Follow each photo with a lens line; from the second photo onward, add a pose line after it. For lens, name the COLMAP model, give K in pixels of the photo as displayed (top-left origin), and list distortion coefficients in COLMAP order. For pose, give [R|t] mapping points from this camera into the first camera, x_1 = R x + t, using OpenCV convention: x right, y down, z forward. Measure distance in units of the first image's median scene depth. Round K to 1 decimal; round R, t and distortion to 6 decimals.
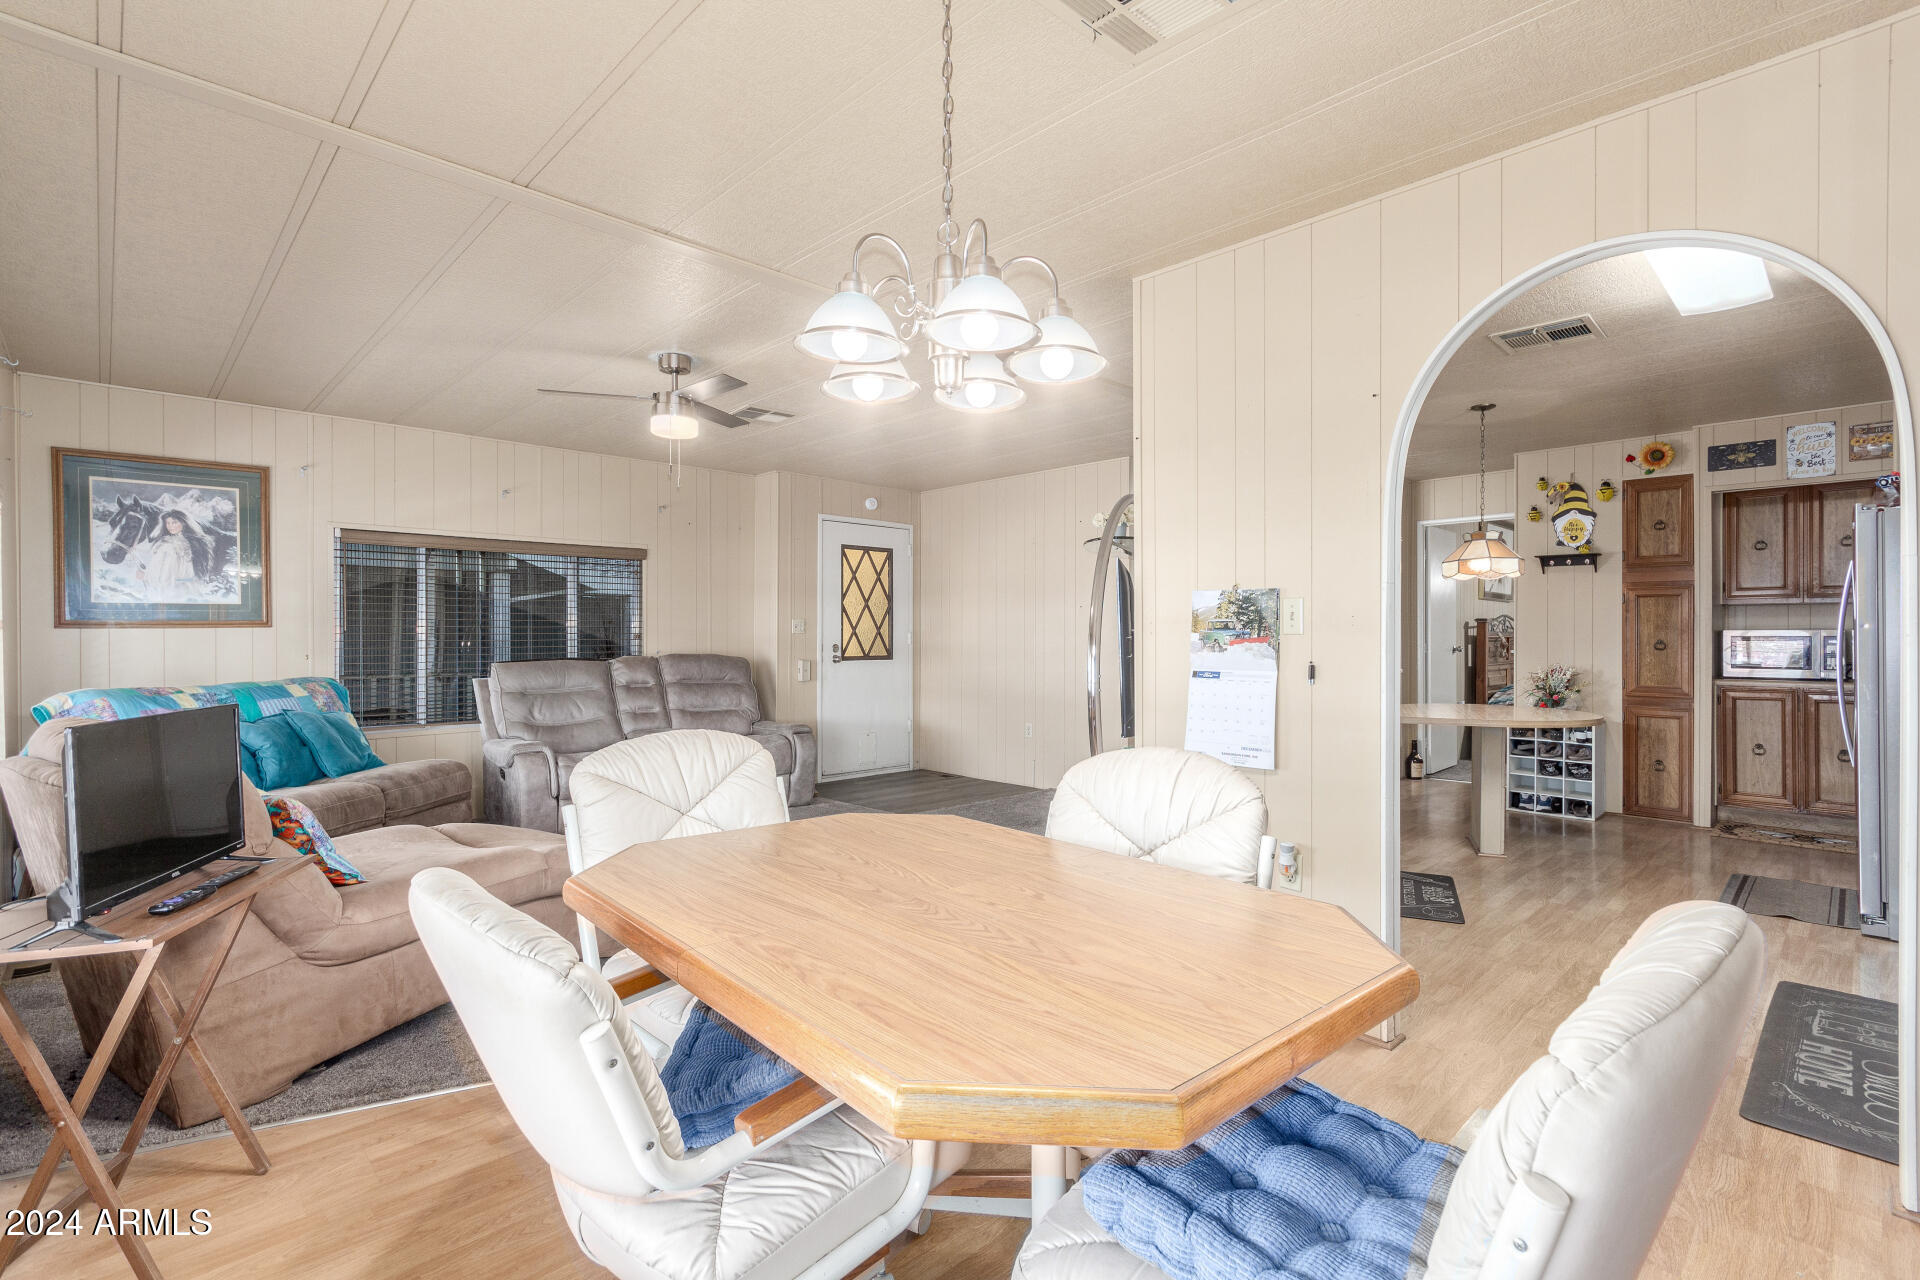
lens RADIAL K [[898.9, 0, 961.5], [0, 898.9, 636.5], [0, 0, 1]] dist [-0.001448, -0.000643]
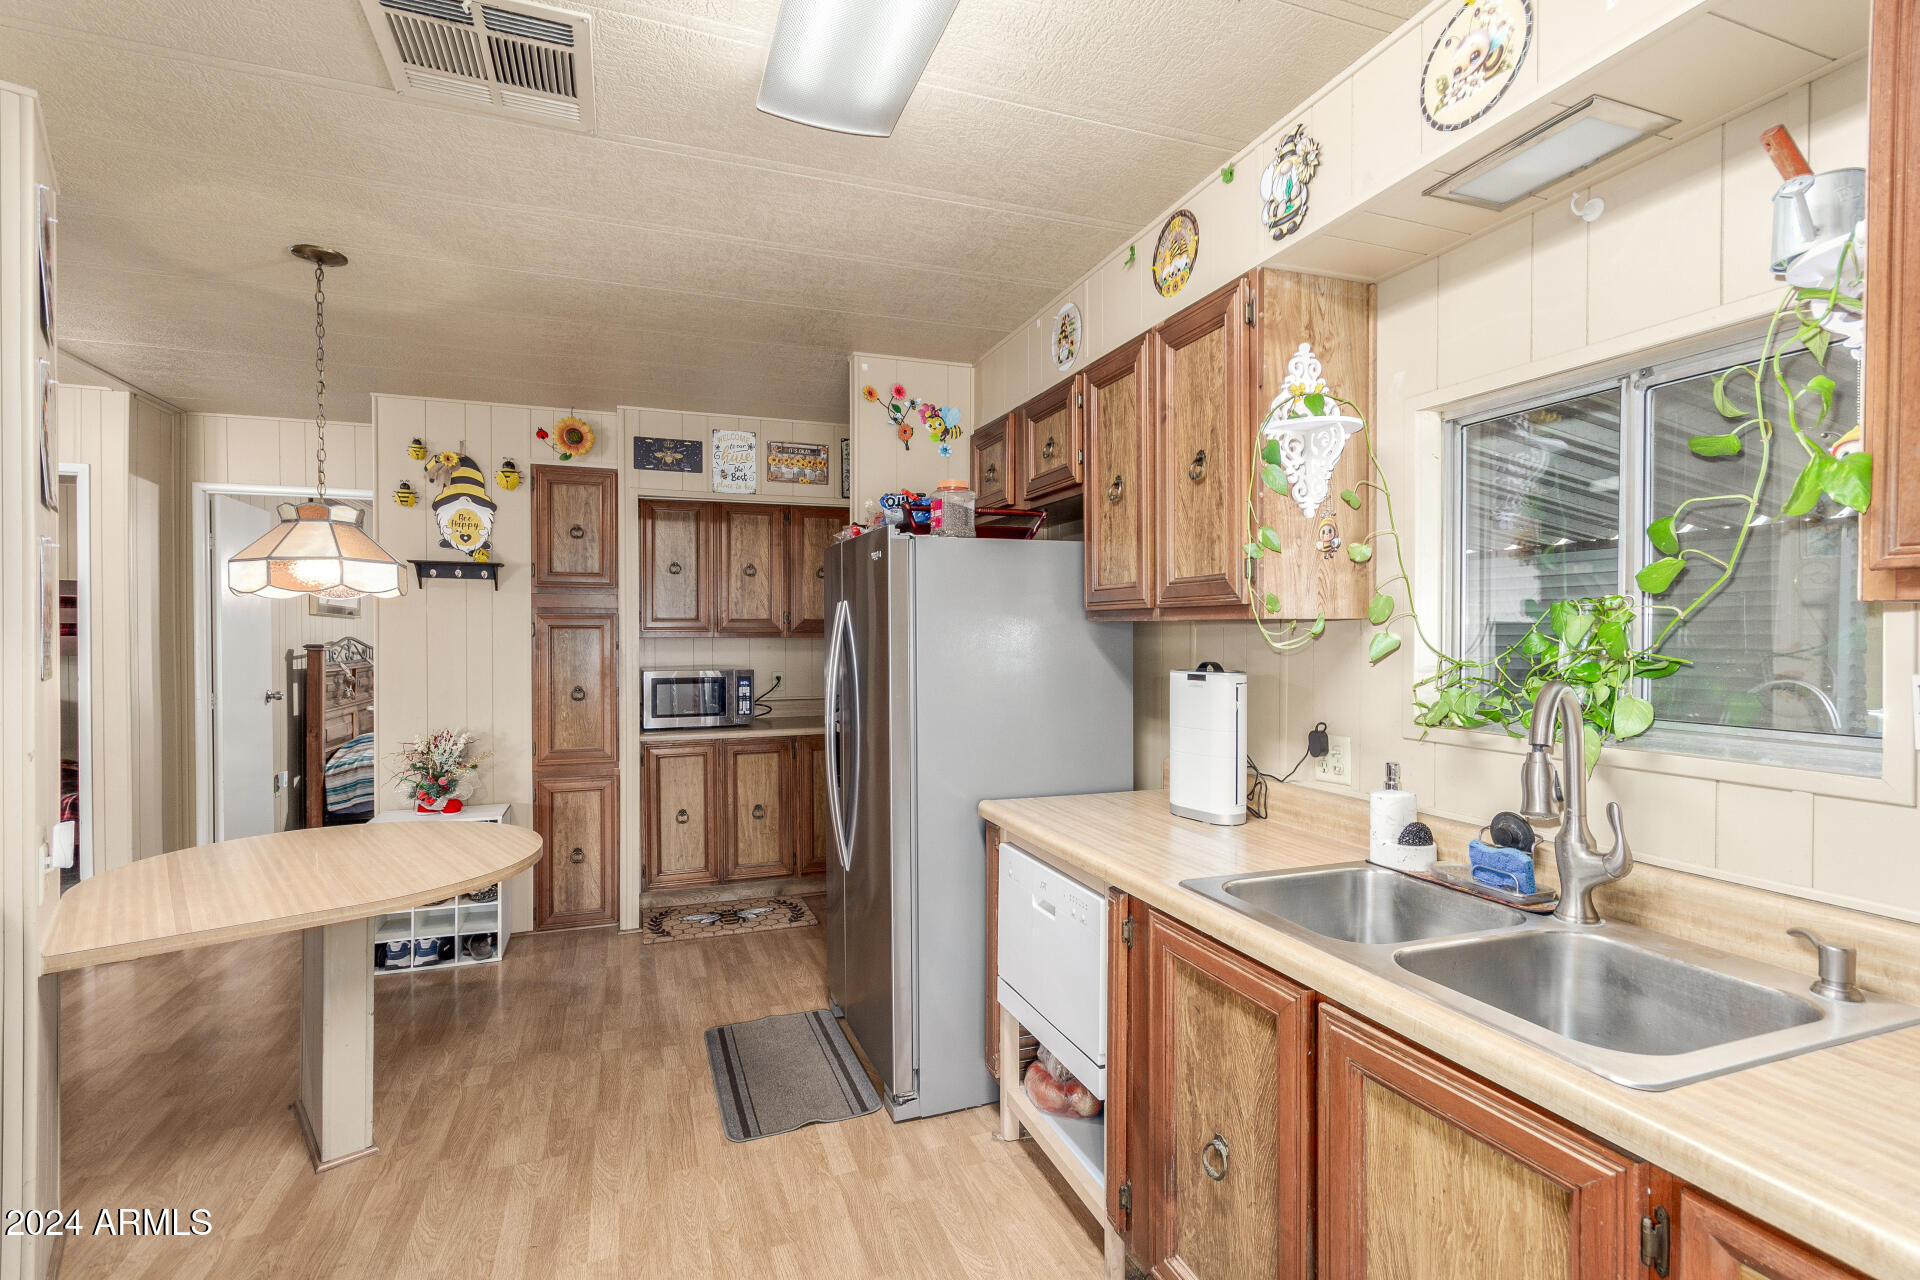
lens RADIAL K [[879.8, 0, 965.8], [0, 879.8, 641.0], [0, 0, 1]] dist [0.001998, 0.001032]
pose [[0.394273, -0.005681, 0.918976, 0.236323], [0.003289, 0.999983, 0.004771, -0.036190], [-0.918988, 0.001142, 0.394285, 0.418961]]
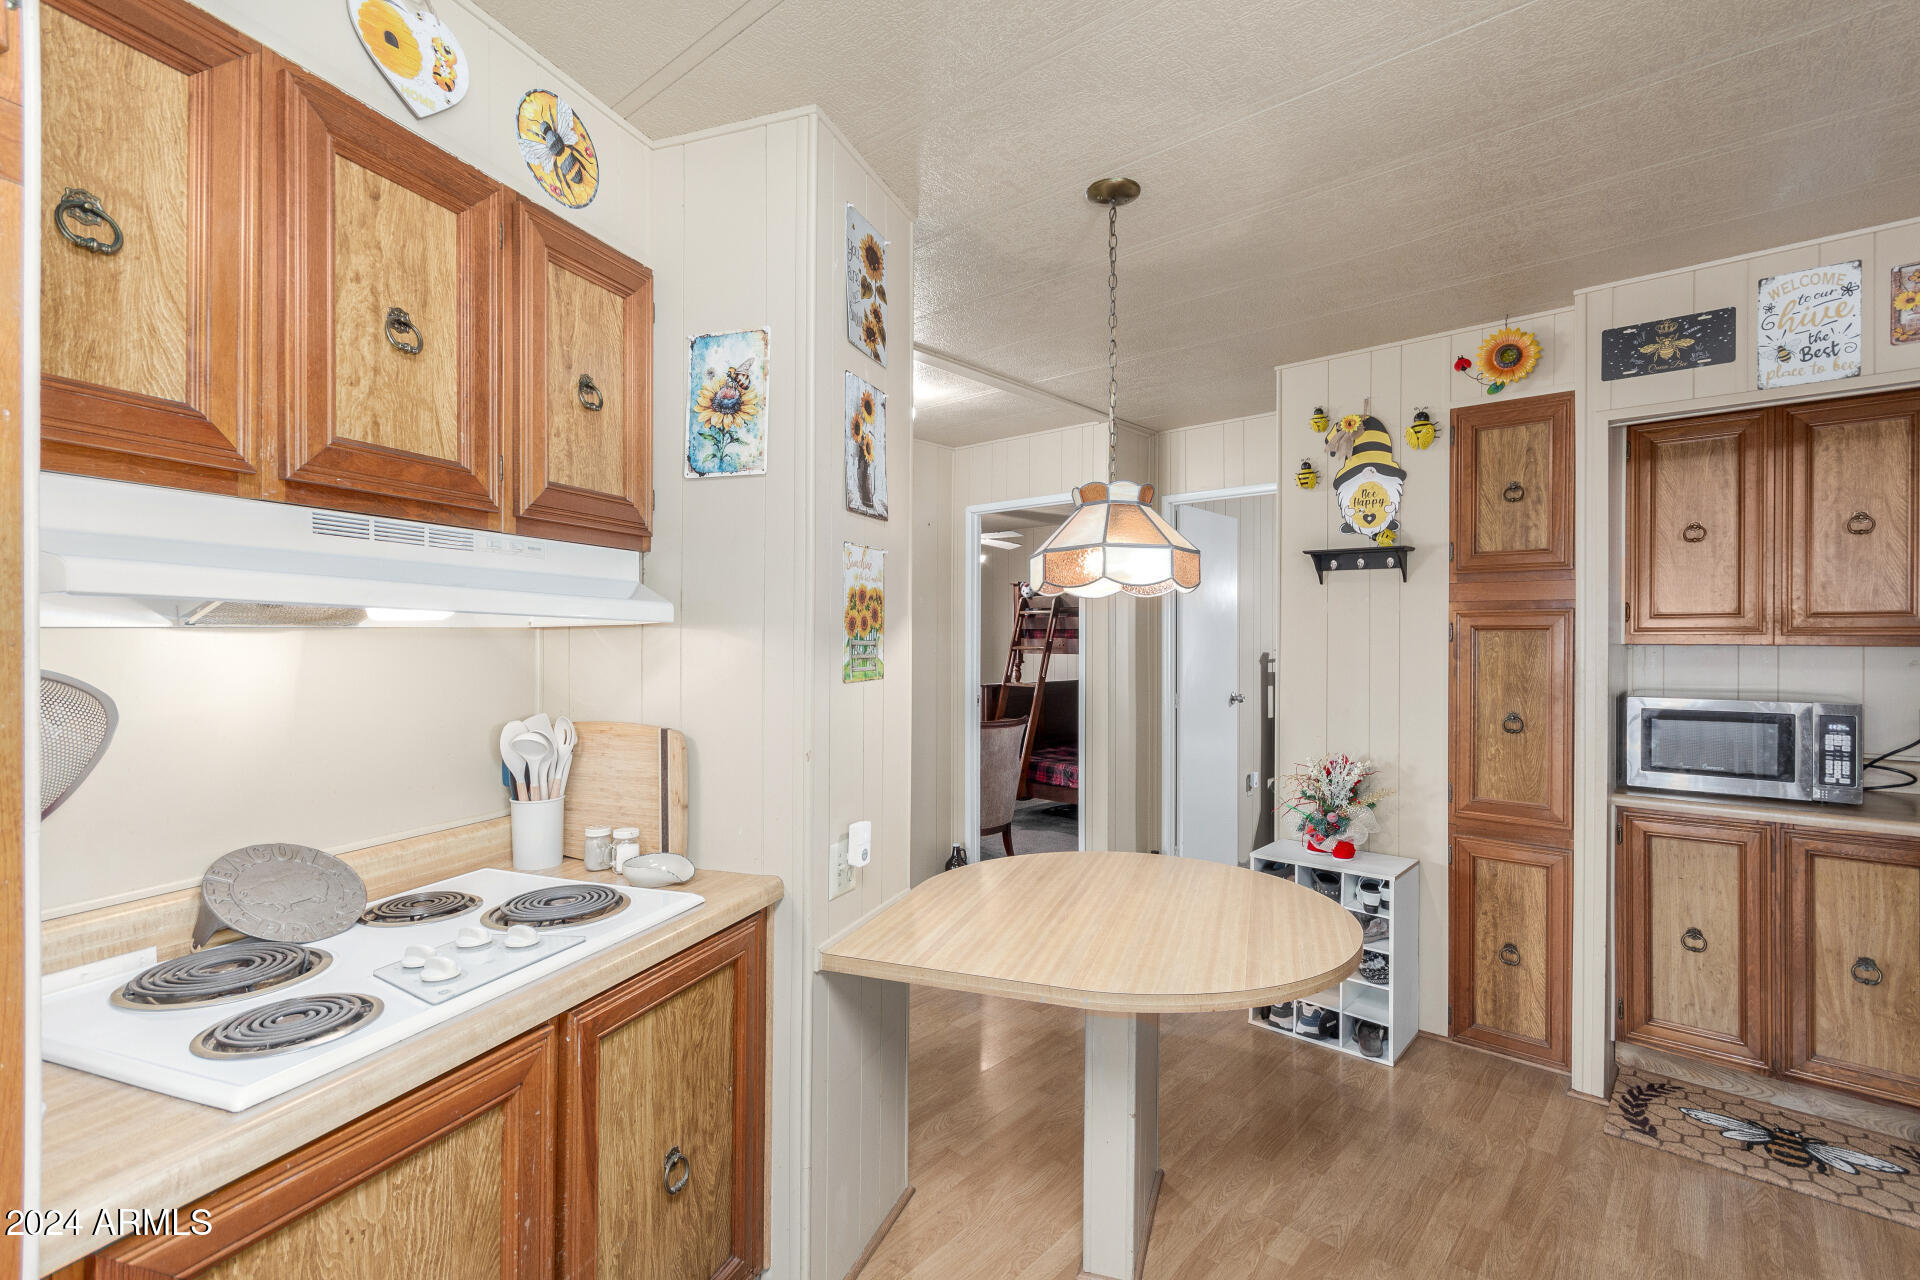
lens RADIAL K [[890.5, 0, 989.4], [0, 890.5, 642.4], [0, 0, 1]] dist [0.000413, 0.000531]
pose [[0.995185, 0.003284, 0.097958, 0.425605], [-0.003474, 0.999992, 0.001770, -0.036963], [-0.097952, -0.002102, 0.995189, 0.516958]]
